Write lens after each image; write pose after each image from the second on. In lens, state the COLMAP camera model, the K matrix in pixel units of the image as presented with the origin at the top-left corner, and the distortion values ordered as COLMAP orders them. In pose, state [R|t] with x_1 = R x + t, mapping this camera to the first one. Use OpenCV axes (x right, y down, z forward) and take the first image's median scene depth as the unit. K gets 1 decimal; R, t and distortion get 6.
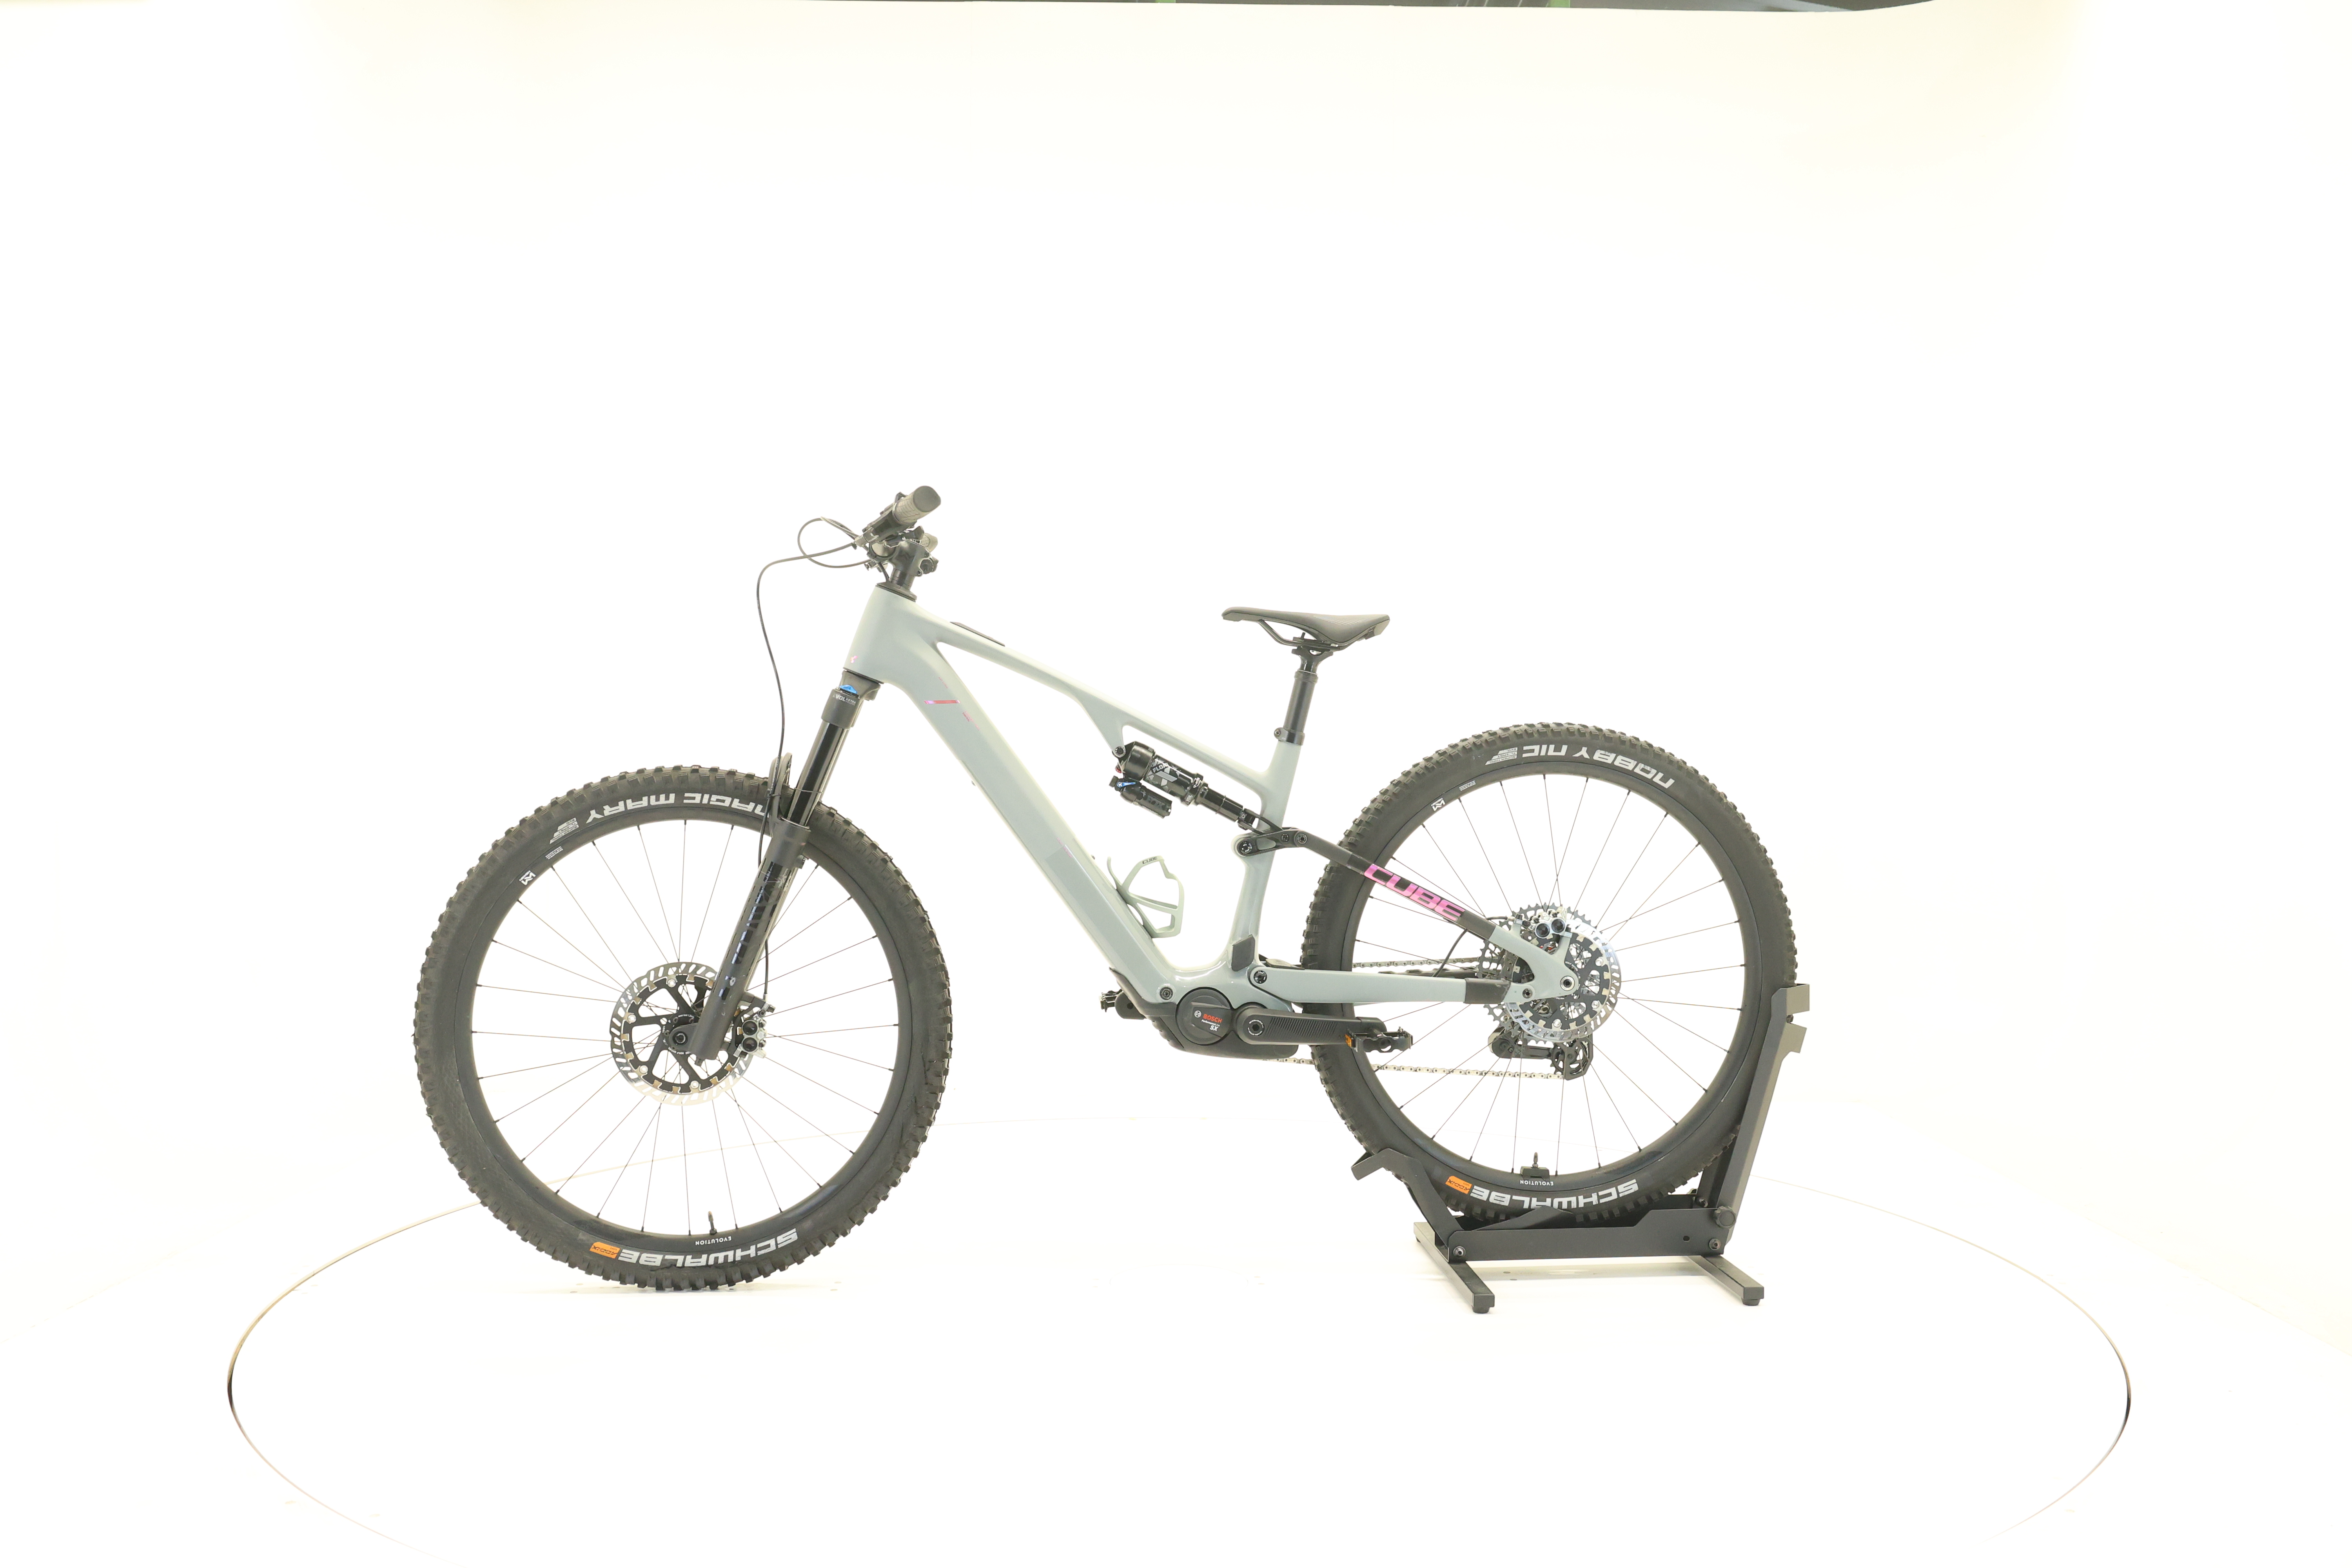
lens RADIAL K [[2054.5, 0, 1178.5], [0, 2054.5, 741.1], [0, 0, 1]] dist [-0.016721, -0.004725]
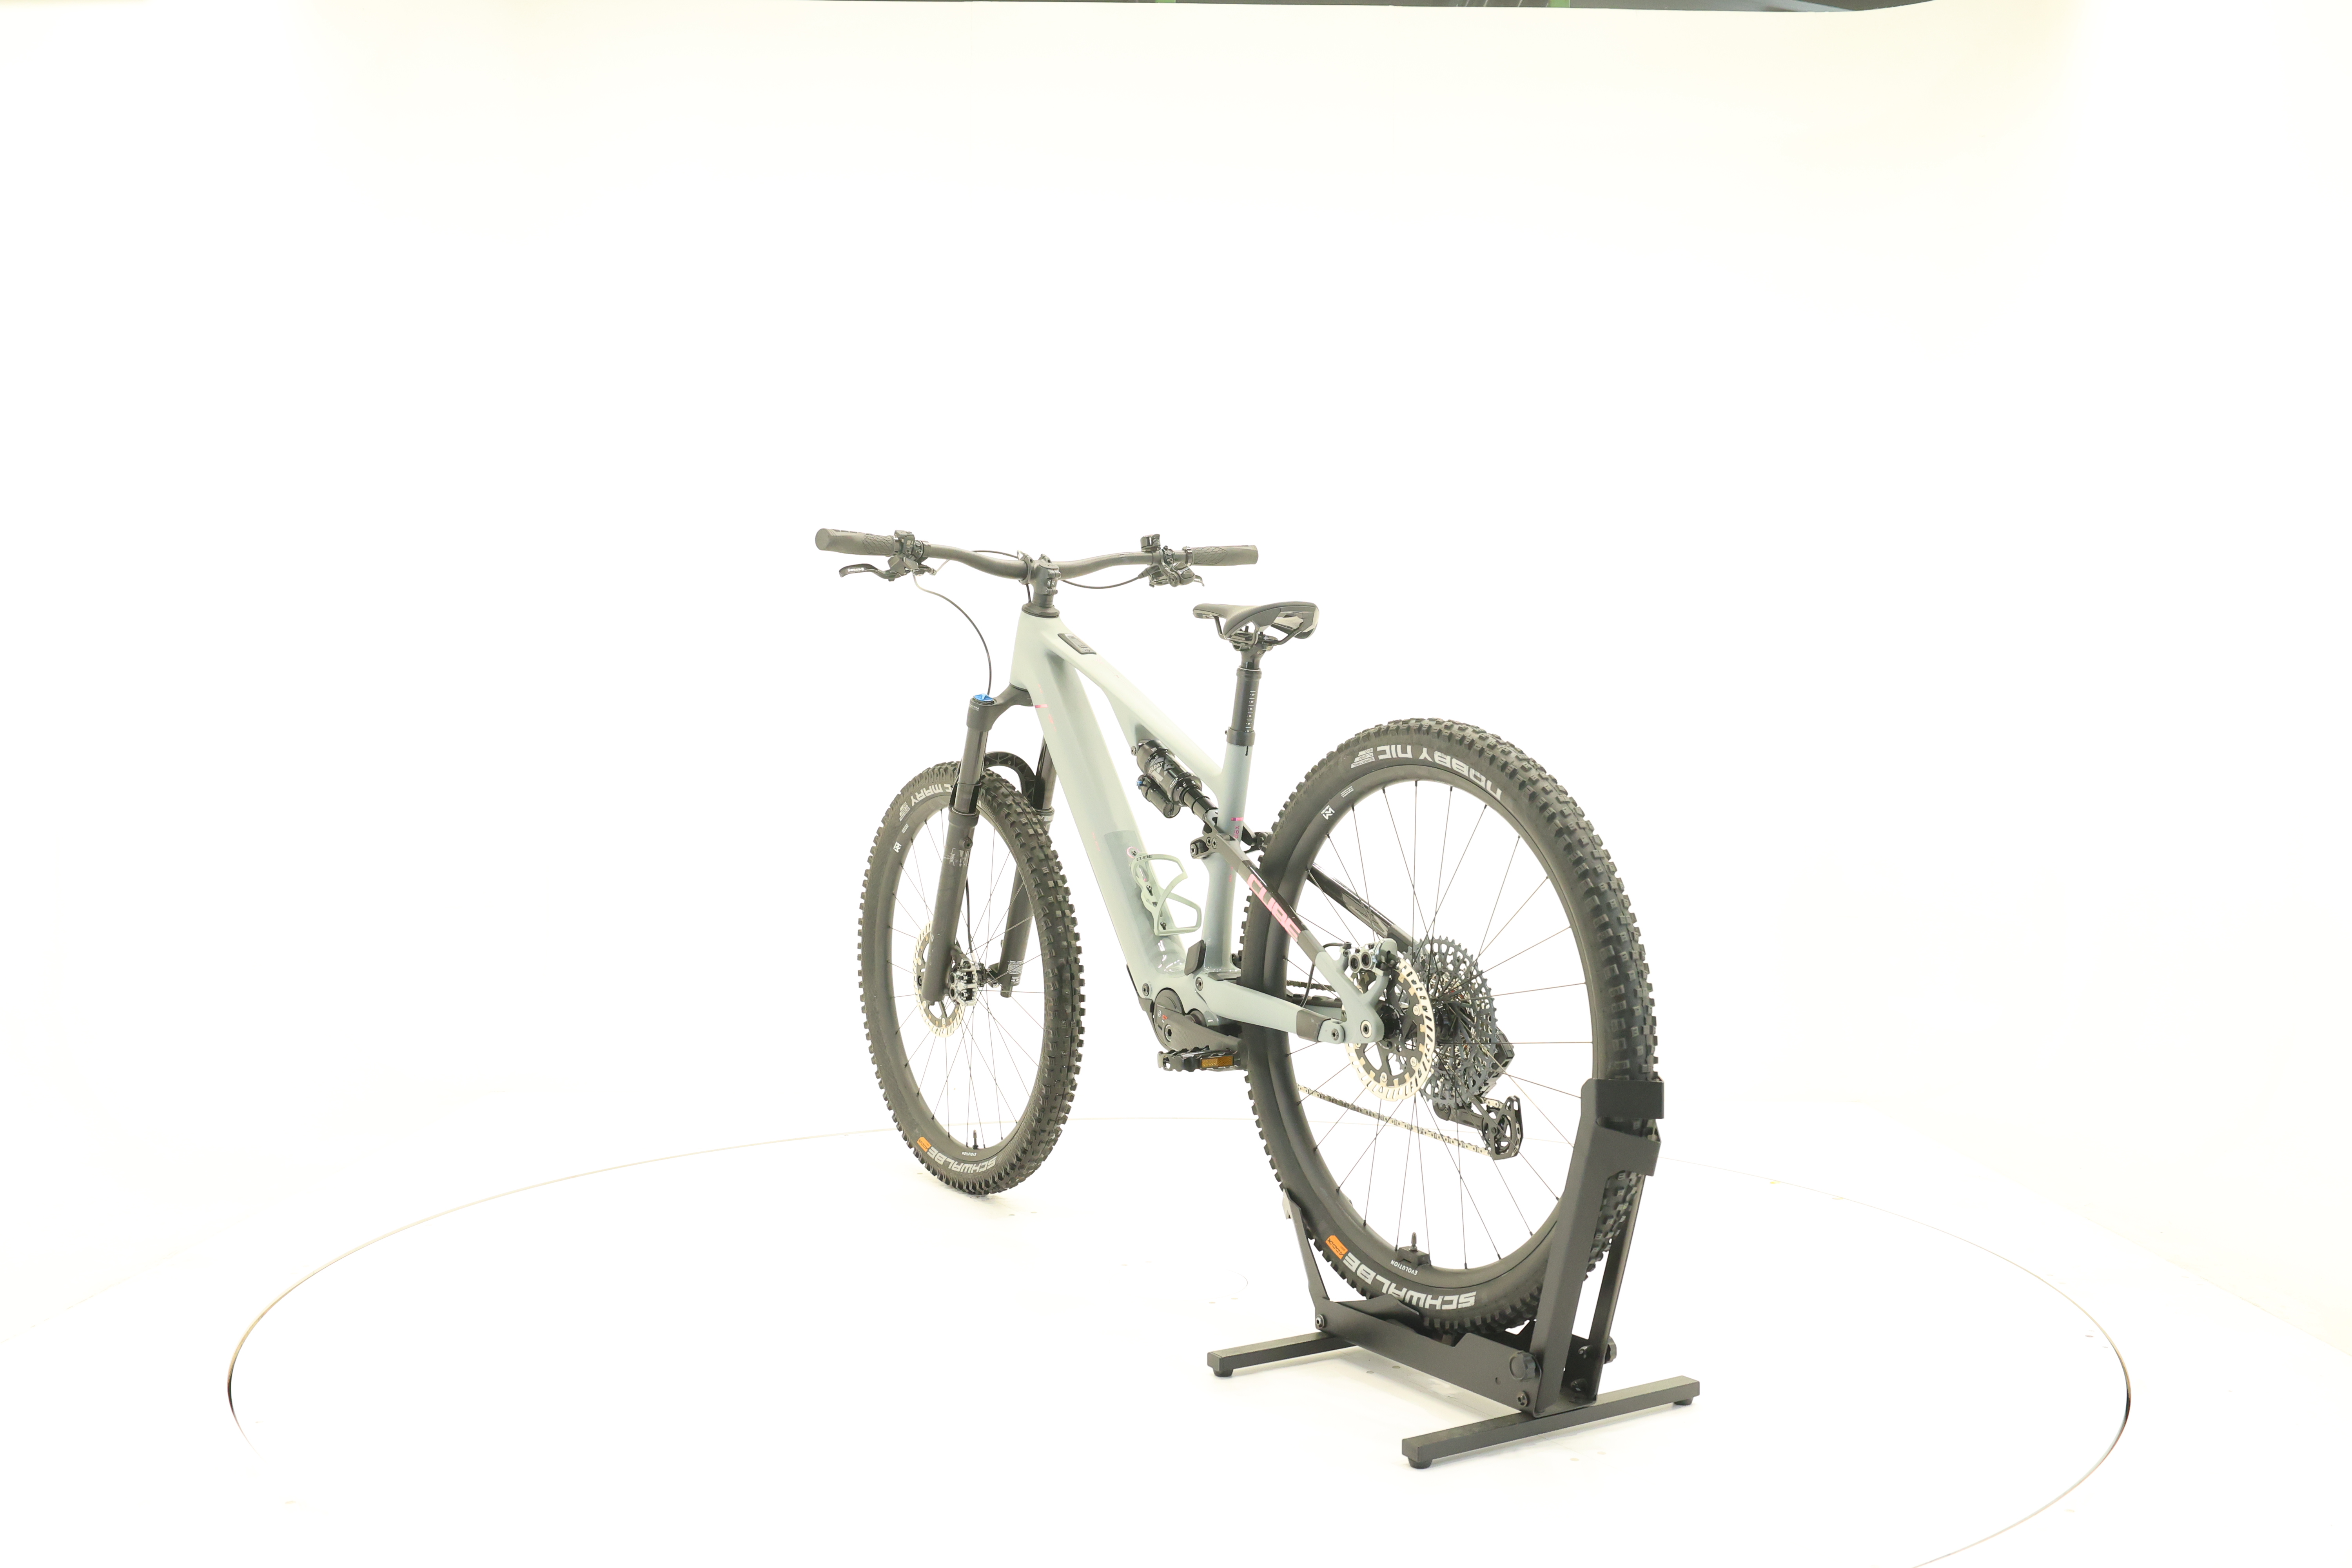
lens RADIAL K [[2054.5, 0, 1178.5], [0, 2054.5, 741.1], [0, 0, 1]] dist [-0.016721, -0.004725]
pose [[0.457633, -0.002158, -0.889139, 0.888501], [-0.002609, 0.999989, -0.003770, 0.003793], [0.889137, 0.004045, 0.457622, 0.540722]]
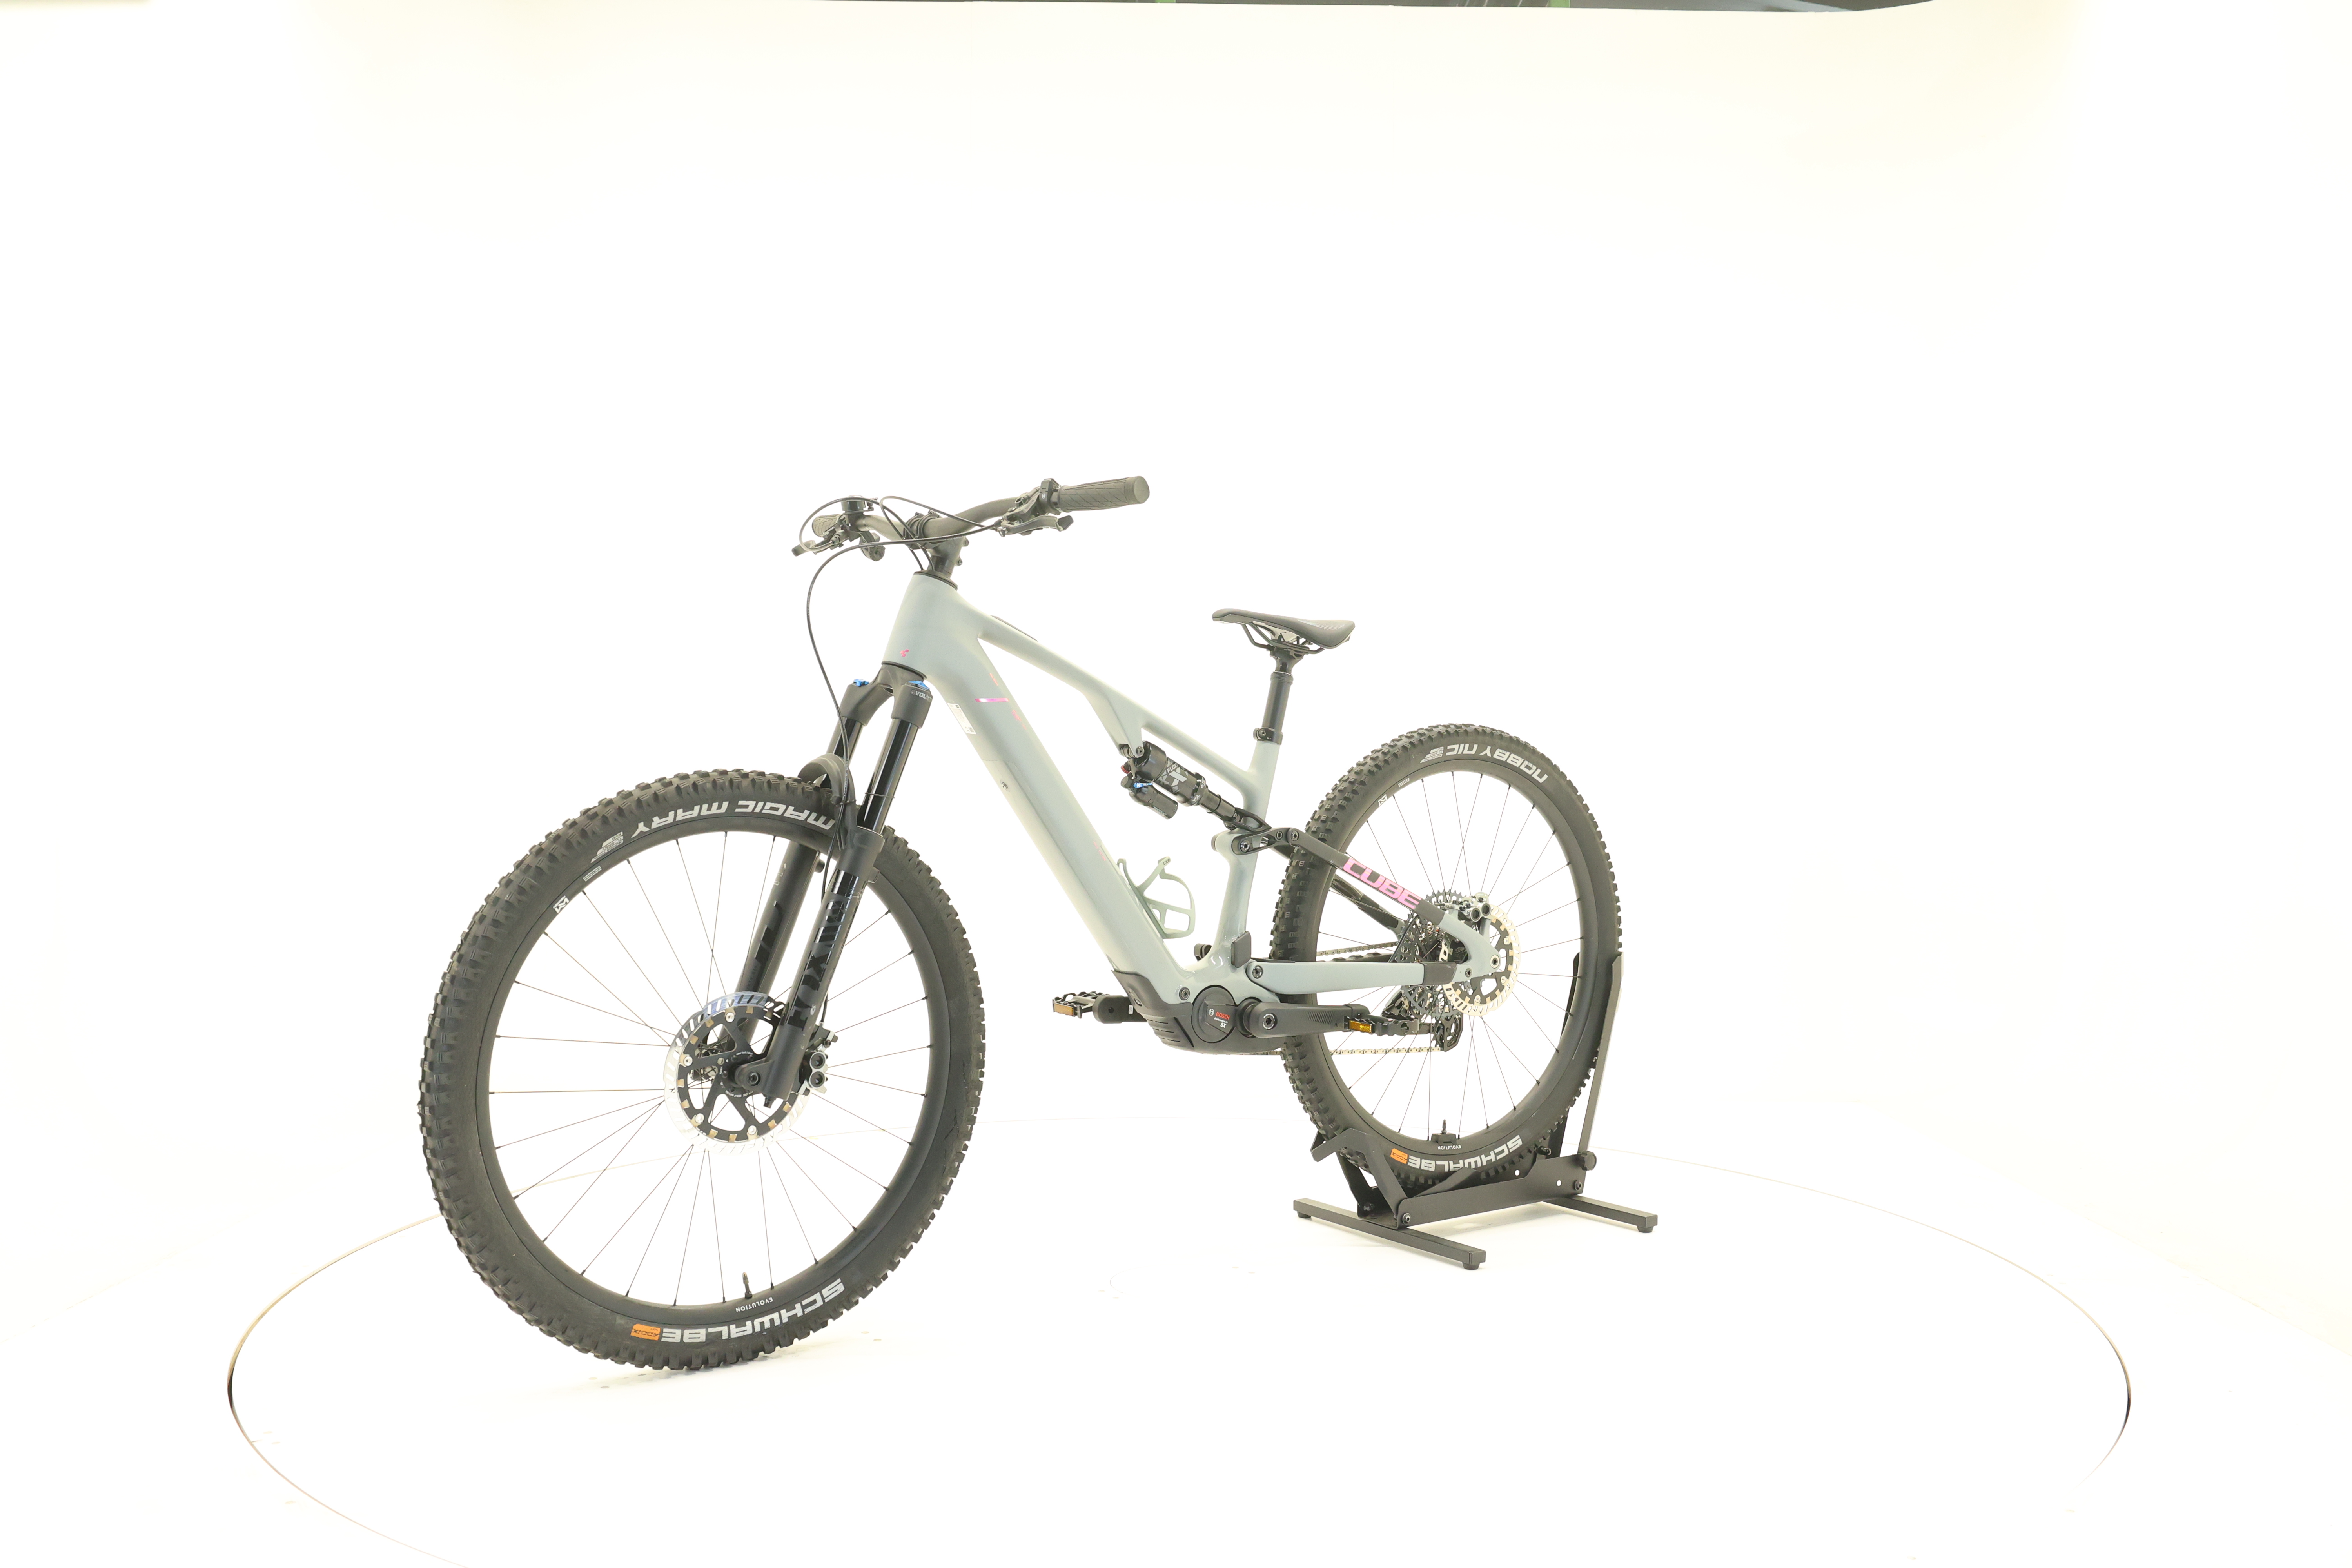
lens RADIAL K [[2054.5, 0, 1178.5], [0, 2054.5, 741.1], [0, 0, 1]] dist [-0.016721, -0.004725]
pose [[0.860294, -0.000755, 0.509798, -0.508878], [-0.000134, 0.999999, 0.001708, -0.001697], [-0.509798, -0.001538, 0.860293, 0.140289]]
